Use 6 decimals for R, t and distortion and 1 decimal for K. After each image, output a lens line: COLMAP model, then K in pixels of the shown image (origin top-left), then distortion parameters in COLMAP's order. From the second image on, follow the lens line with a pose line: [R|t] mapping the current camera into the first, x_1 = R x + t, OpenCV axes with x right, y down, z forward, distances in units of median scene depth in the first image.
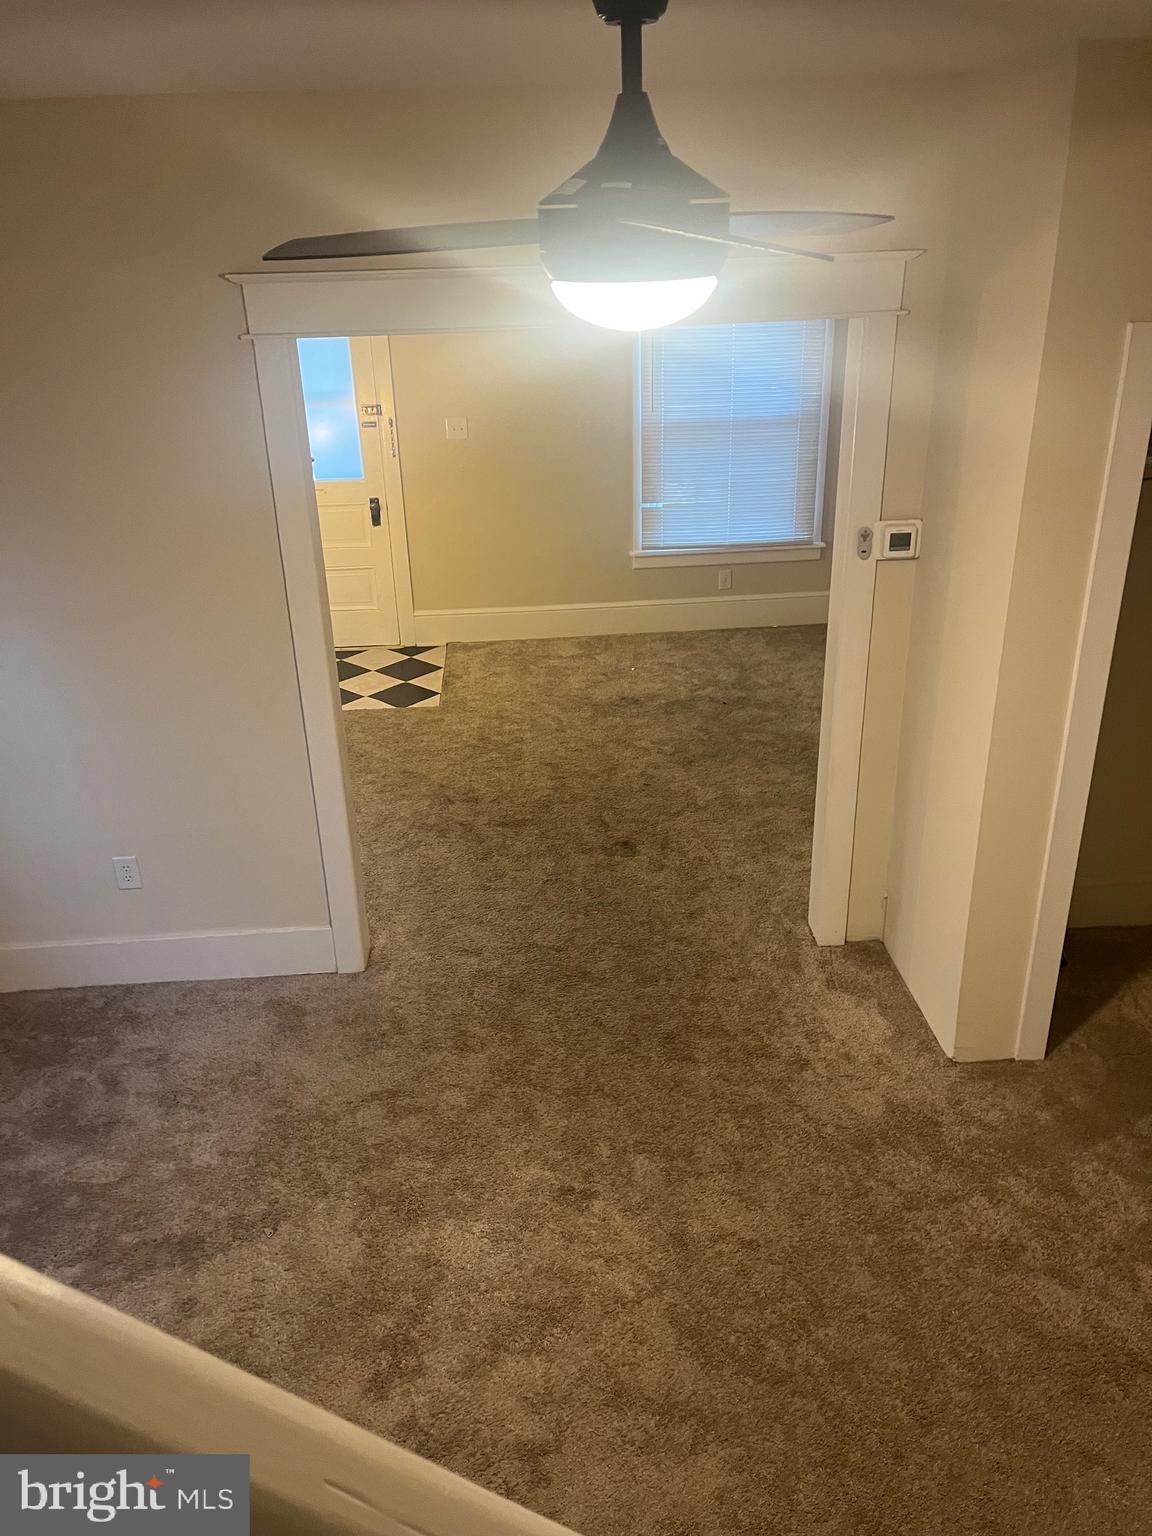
lens RADIAL K [[1159.0, 0, 575.3], [0, 1159.0, 766.5], [0, 0, 1]] dist [0.048798, -0.018877]
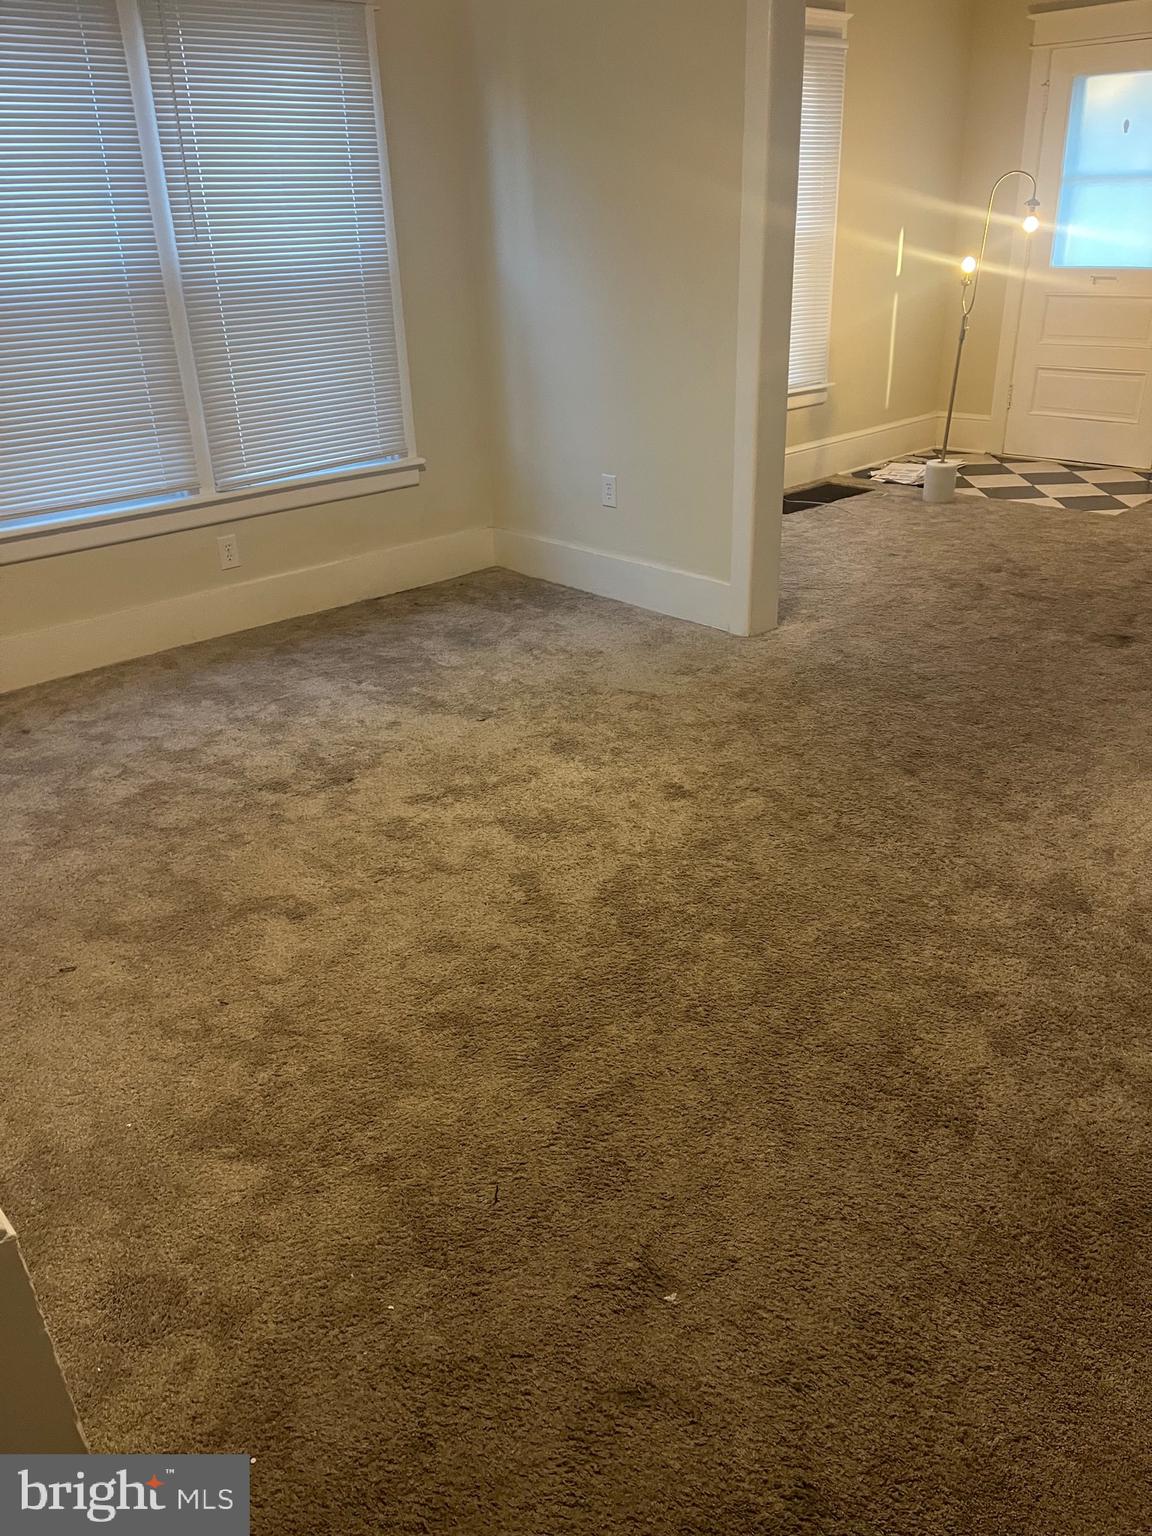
lens RADIAL K [[1159.0, 0, 571.6], [0, 1159.0, 769.8], [0, 0, 1]] dist [0.048798, -0.018877]
pose [[0.629402, 0.336723, -0.700337, 0.584445], [-0.304634, 0.936018, 0.176260, 0.181317], [0.714879, 0.102408, 0.691709, 0.212274]]
